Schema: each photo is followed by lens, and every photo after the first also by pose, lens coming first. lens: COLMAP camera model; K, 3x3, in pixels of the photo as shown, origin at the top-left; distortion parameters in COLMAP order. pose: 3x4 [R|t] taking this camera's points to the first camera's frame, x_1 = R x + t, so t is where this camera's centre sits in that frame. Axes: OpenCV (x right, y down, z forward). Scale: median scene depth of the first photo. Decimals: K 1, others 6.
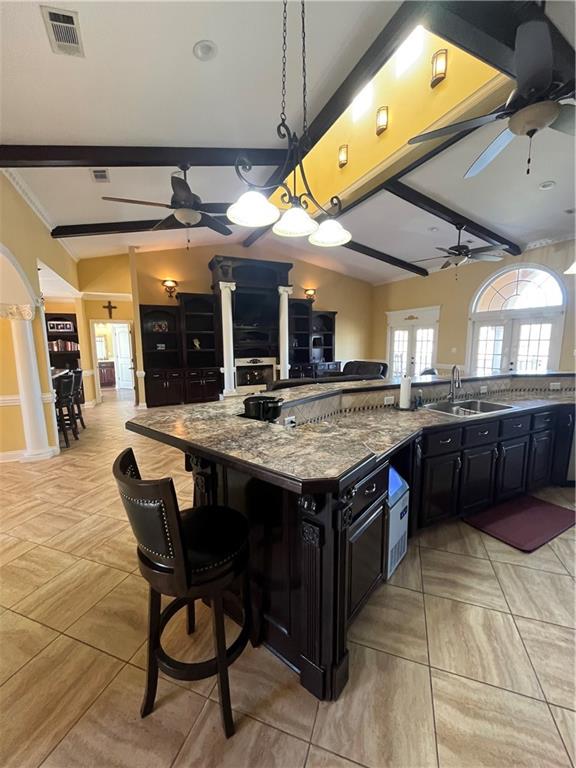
lens RADIAL K [[308.3, 0, 288.0], [0, 308.3, 384.0], [0, 0, 1]] dist [-0.003559, -0.000206]
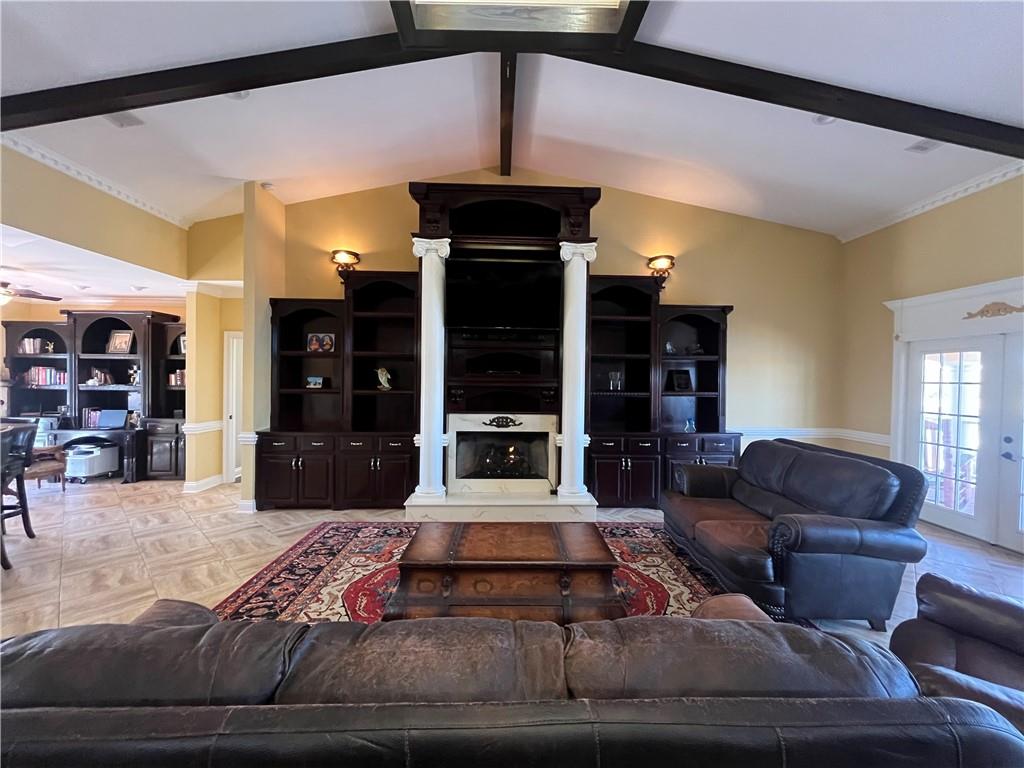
lens RADIAL K [[411.0, 0, 512.0], [0, 411.0, 384.0], [0, 0, 1]] dist [-0.003559, -0.000206]
pose [[0.920876, 0.024296, -0.389097, 0.128640], [-0.072644, 0.991270, -0.110028, -0.068292], [0.383027, 0.129587, 0.914602, 0.510275]]
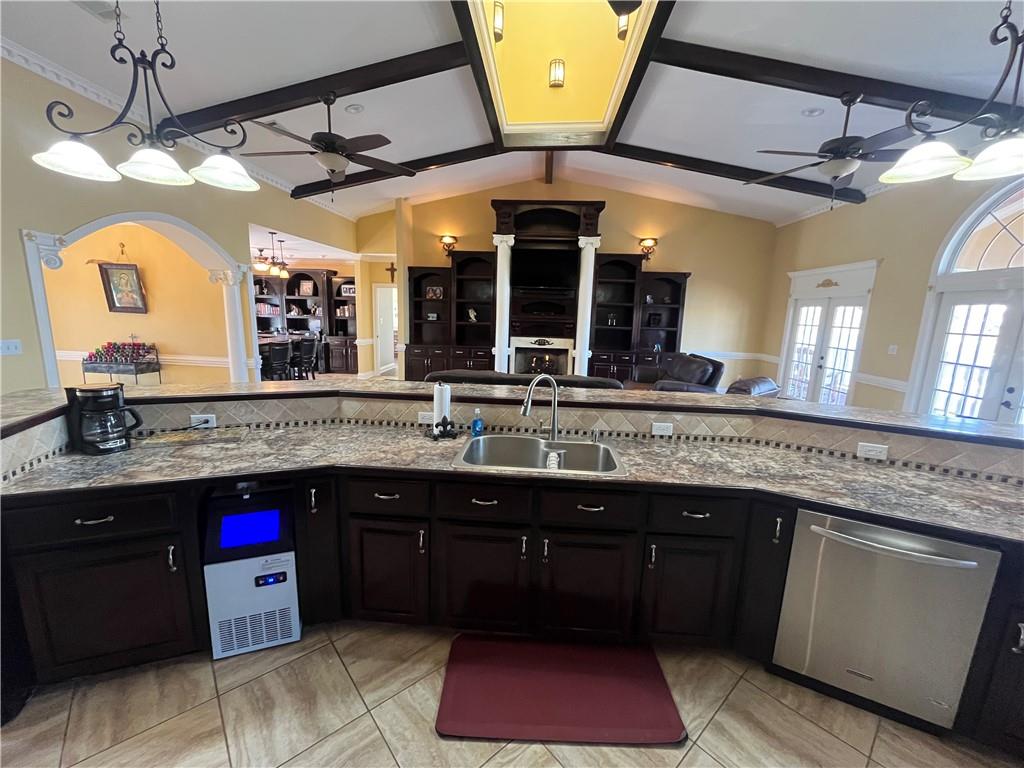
lens RADIAL K [[411.0, 0, 512.0], [0, 411.0, 384.0], [0, 0, 1]] dist [-0.003559, -0.000206]
pose [[0.873489, 0.120651, -0.471656, 0.316834], [-0.103064, 0.992674, 0.063058, -0.032127], [0.475809, -0.006470, 0.879525, 0.118839]]
